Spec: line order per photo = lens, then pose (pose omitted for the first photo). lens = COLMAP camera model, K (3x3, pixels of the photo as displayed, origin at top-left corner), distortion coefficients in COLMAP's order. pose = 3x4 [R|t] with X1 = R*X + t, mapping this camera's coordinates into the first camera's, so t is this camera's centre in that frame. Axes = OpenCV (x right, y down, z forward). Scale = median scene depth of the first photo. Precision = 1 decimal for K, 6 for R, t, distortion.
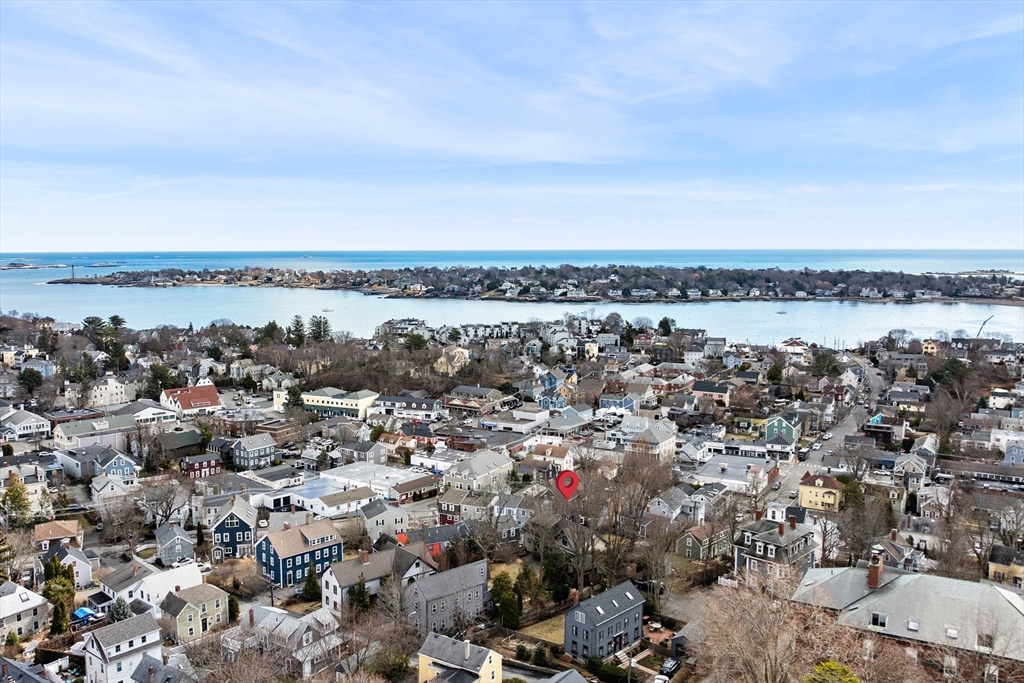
lens RADIAL K [[884.4, 0, 489.4], [0, 884.4, 337.4], [0, 0, 1]] dist [0.003208, -0.051408]
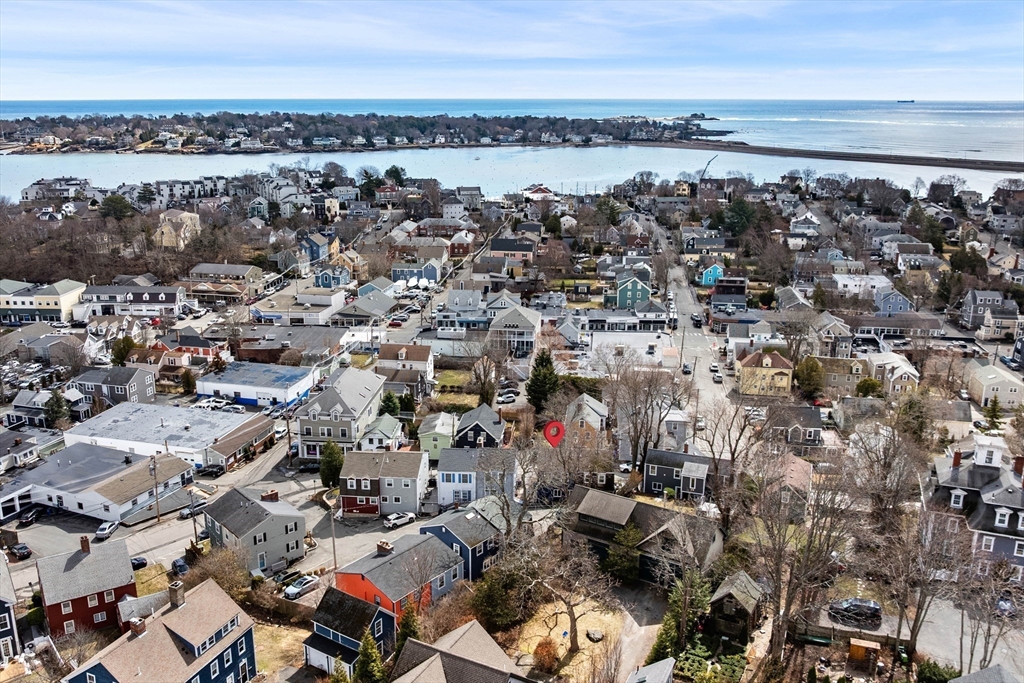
lens RADIAL K [[884.4, 0, 489.4], [0, 884.4, 337.4], [0, 0, 1]] dist [0.003208, -0.051408]
pose [[0.921831, -0.098728, 0.374807, -0.061684], [0.036468, 0.984818, 0.169718, -0.000573], [-0.385873, -0.142783, 0.911436, 0.153274]]
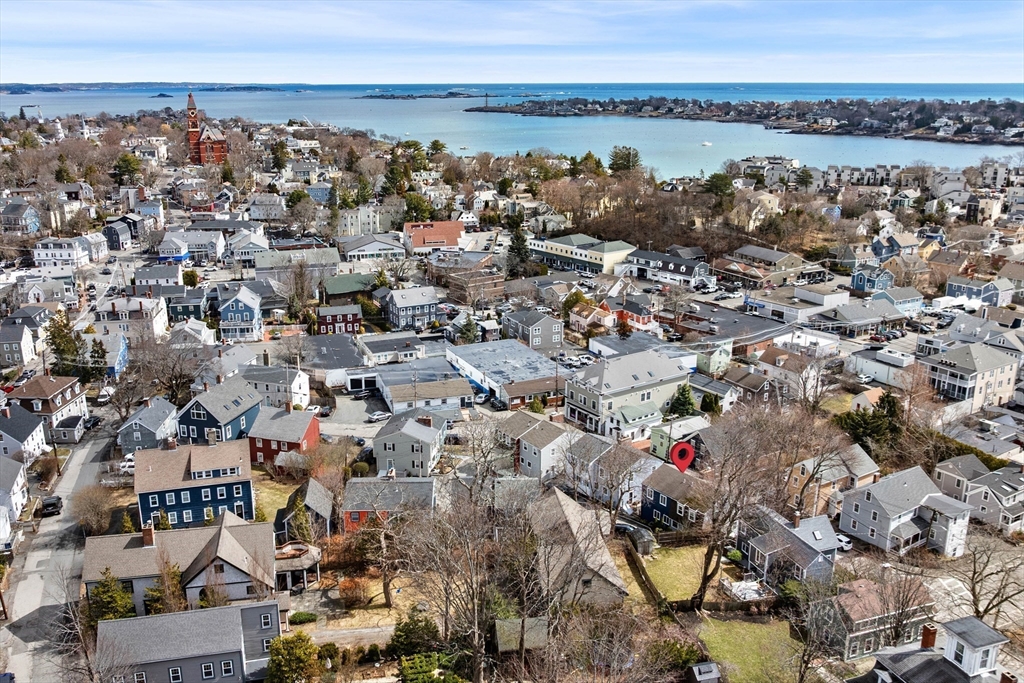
lens RADIAL K [[884.4, 0, 489.4], [0, 884.4, 337.4], [0, 0, 1]] dist [0.003208, -0.051408]
pose [[0.885293, 0.128805, -0.446839, 0.077792], [-0.045880, 0.980380, 0.191704, -0.001697], [0.462764, -0.149214, 0.873833, 0.152014]]
